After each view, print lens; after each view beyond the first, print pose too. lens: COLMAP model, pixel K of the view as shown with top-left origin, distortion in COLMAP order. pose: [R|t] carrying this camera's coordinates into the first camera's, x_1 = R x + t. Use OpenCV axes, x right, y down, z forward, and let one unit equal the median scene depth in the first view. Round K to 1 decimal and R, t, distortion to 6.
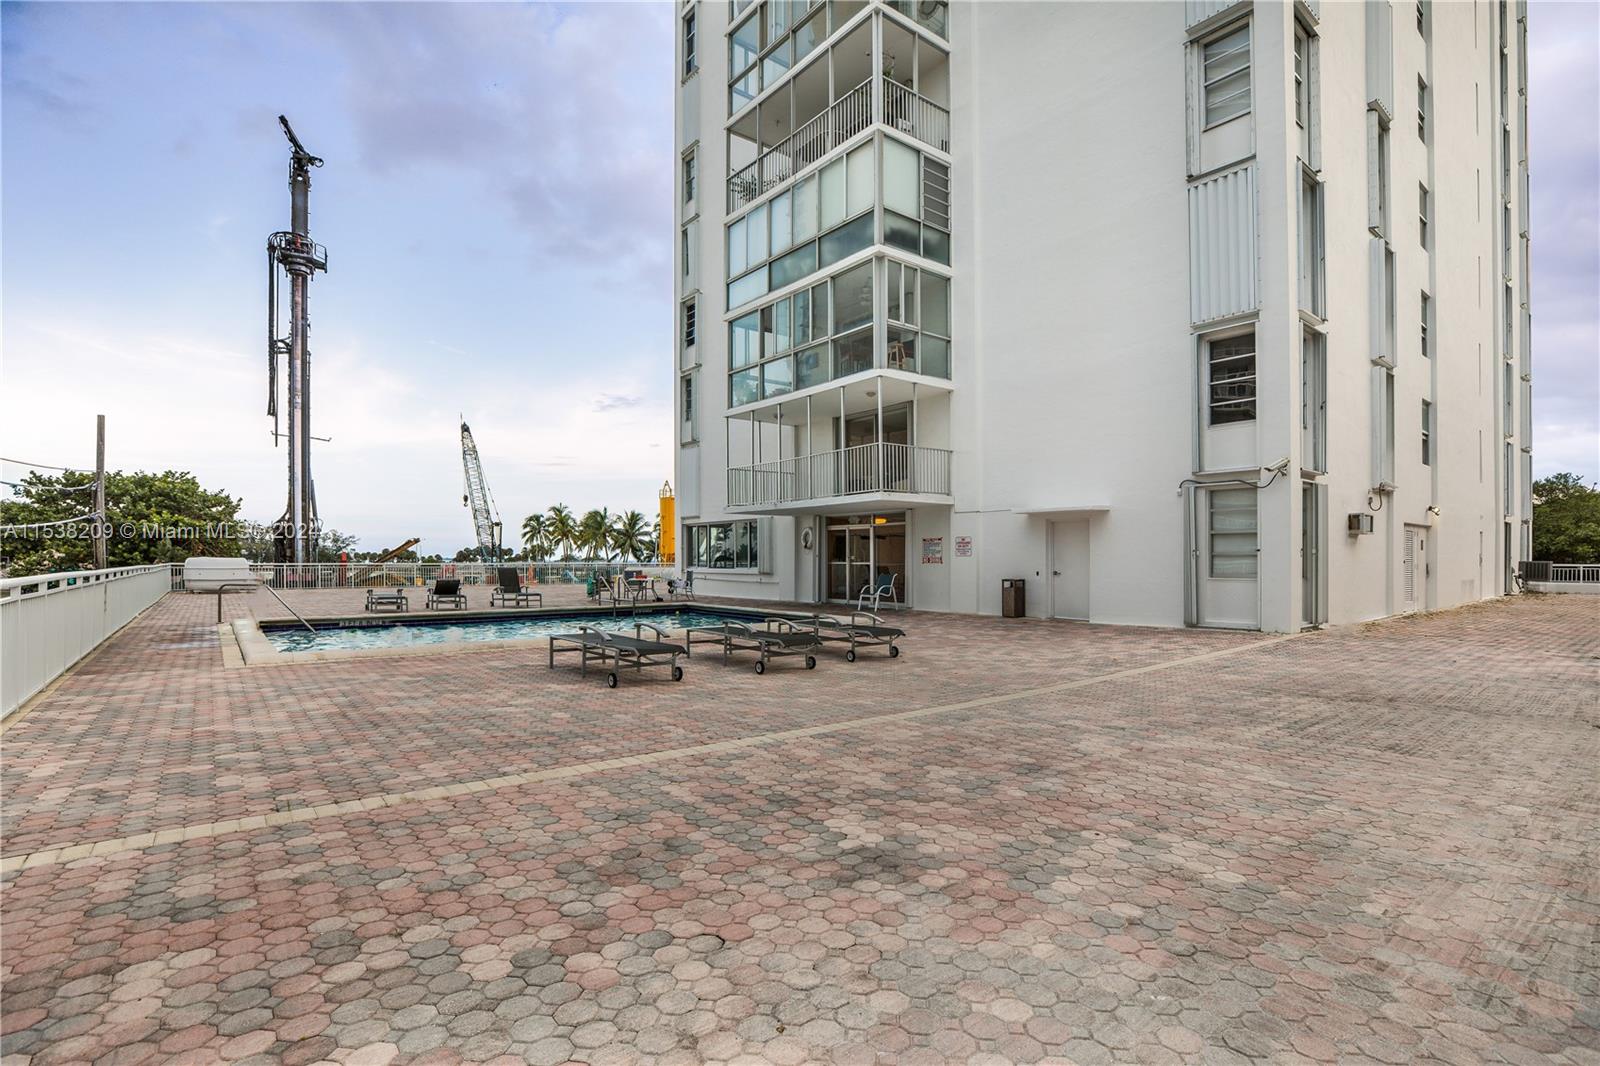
lens RADIAL K [[765.8, 0, 799.4], [0, 765.8, 550.7], [0, 0, 1]] dist [-0.000266, -0.000034]
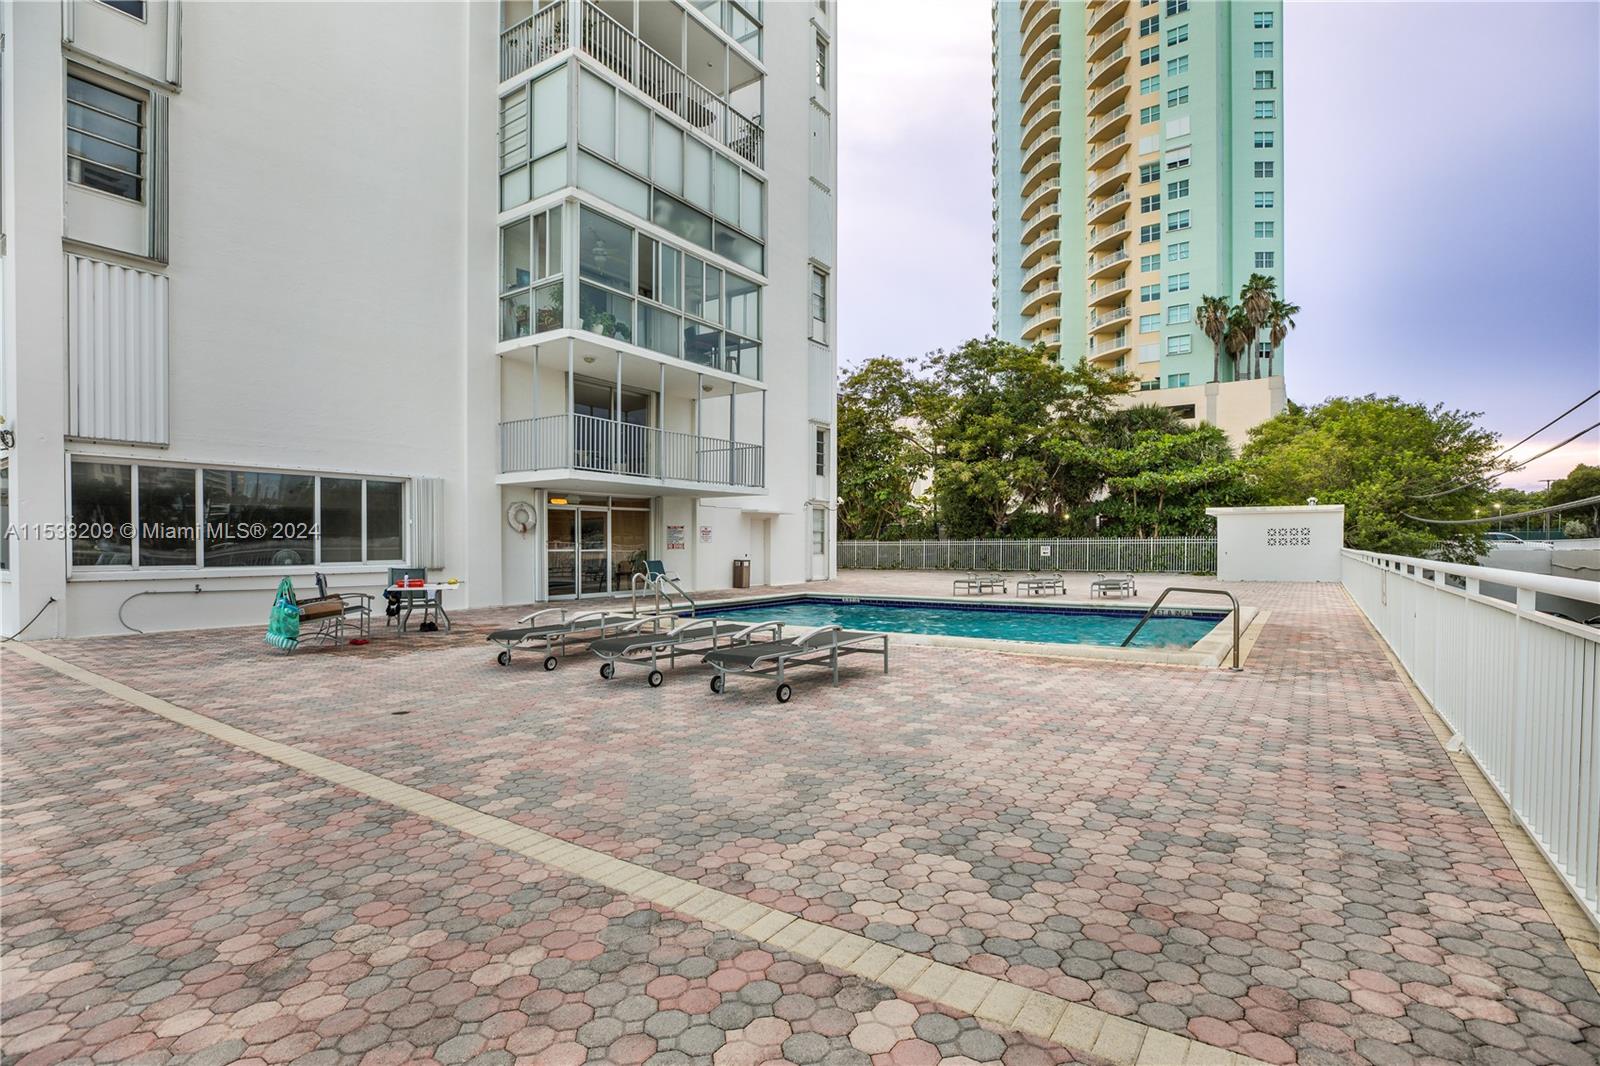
lens RADIAL K [[765.8, 0, 799.4], [0, 765.8, 550.7], [0, 0, 1]] dist [-0.000266, -0.000034]
pose [[-0.306561, -0.008850, 0.951810, -0.874018], [-0.006915, 0.999951, 0.007070, 0.010137], [-0.951826, -0.004414, -0.306607, 1.095661]]
